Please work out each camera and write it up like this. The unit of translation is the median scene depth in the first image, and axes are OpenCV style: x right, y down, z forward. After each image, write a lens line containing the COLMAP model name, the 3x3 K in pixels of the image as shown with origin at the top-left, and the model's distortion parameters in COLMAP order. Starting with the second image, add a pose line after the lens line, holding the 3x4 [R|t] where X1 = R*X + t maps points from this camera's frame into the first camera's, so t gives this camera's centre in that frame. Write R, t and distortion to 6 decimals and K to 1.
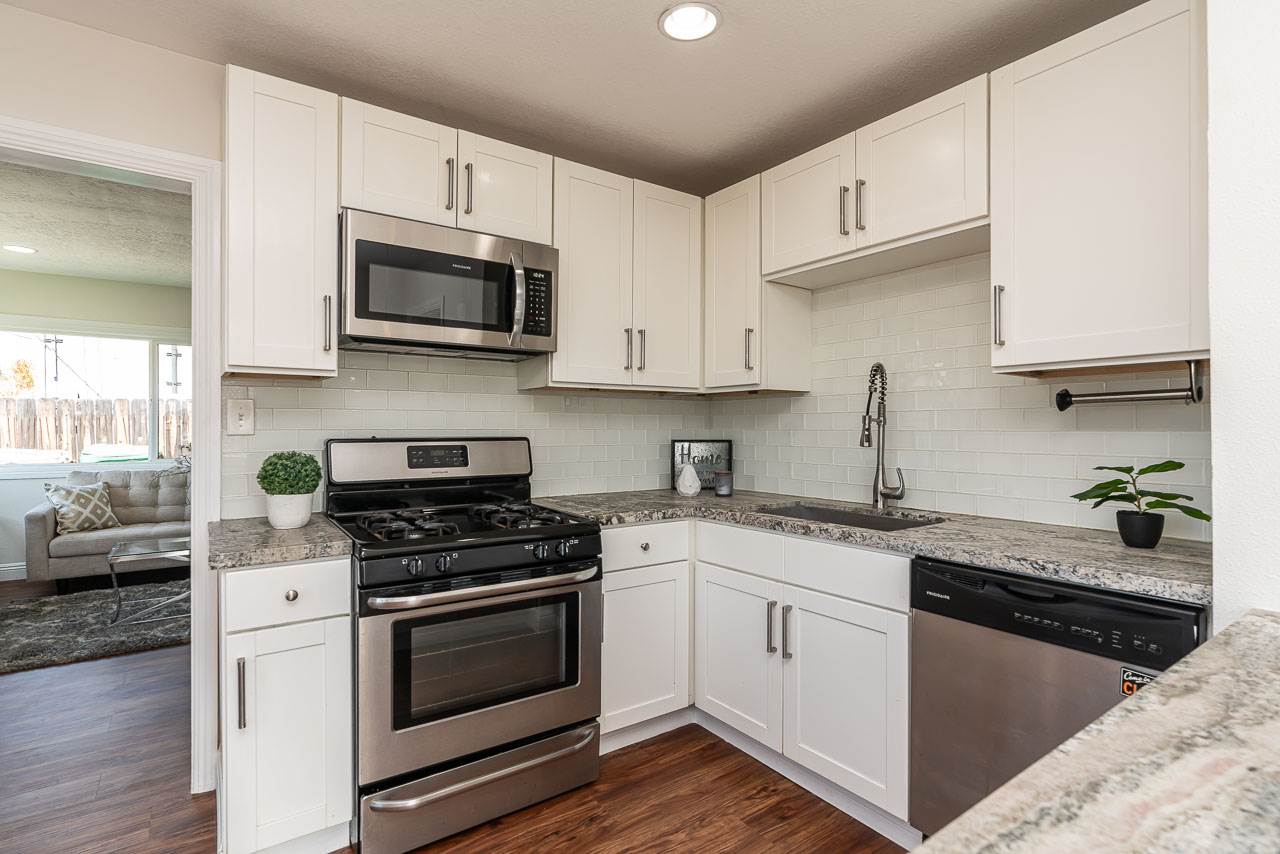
lens RADIAL K [[618.6, 0, 632.5], [0, 618.6, 426.7], [0, 0, 1]] dist [-0.001270, 0.000111]
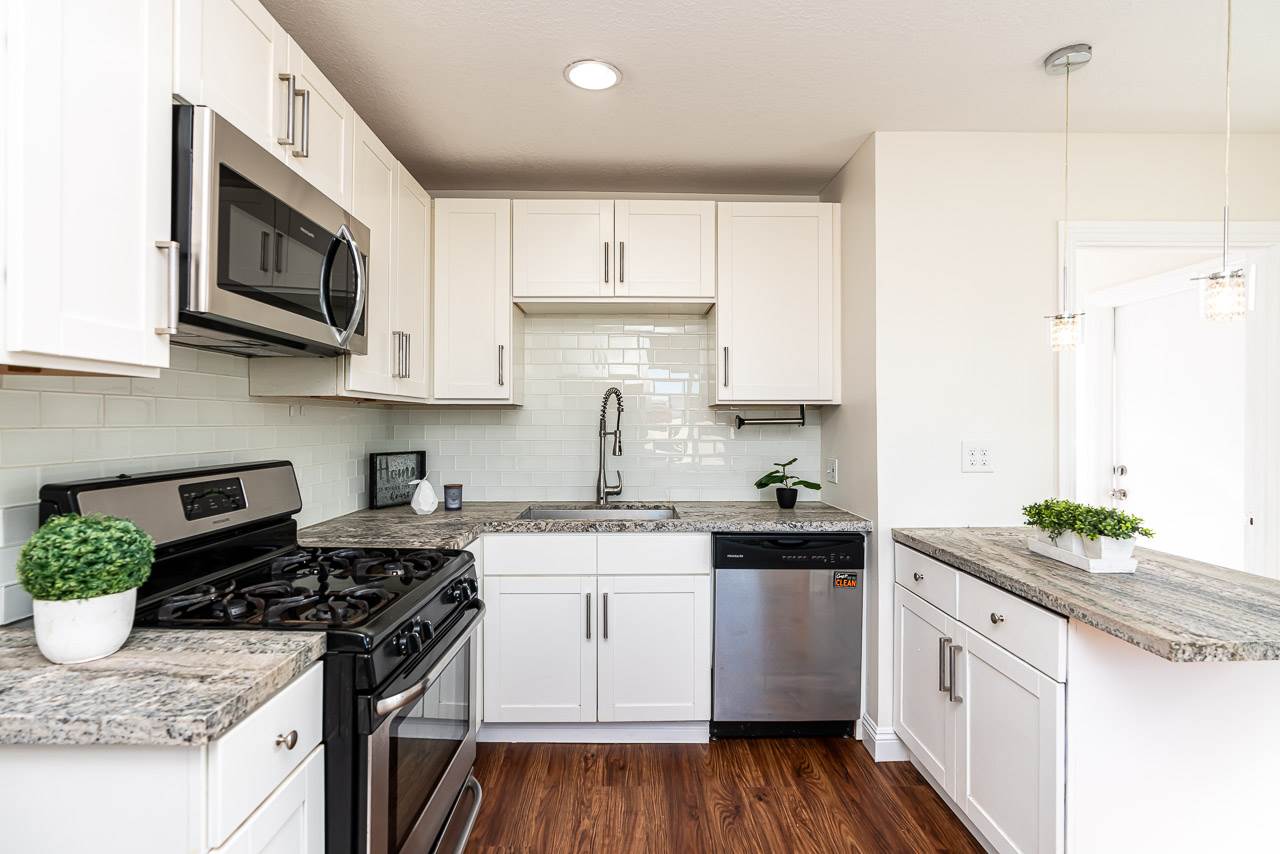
lens RADIAL K [[618.6, 0, 639.1], [0, 618.6, 426.1], [0, 0, 1]] dist [-0.001270, 0.000111]
pose [[0.562824, -0.005203, 0.826560, -0.699666], [-0.003782, 0.999954, 0.008870, -0.042322], [-0.826568, -0.008119, 0.562778, 0.287761]]
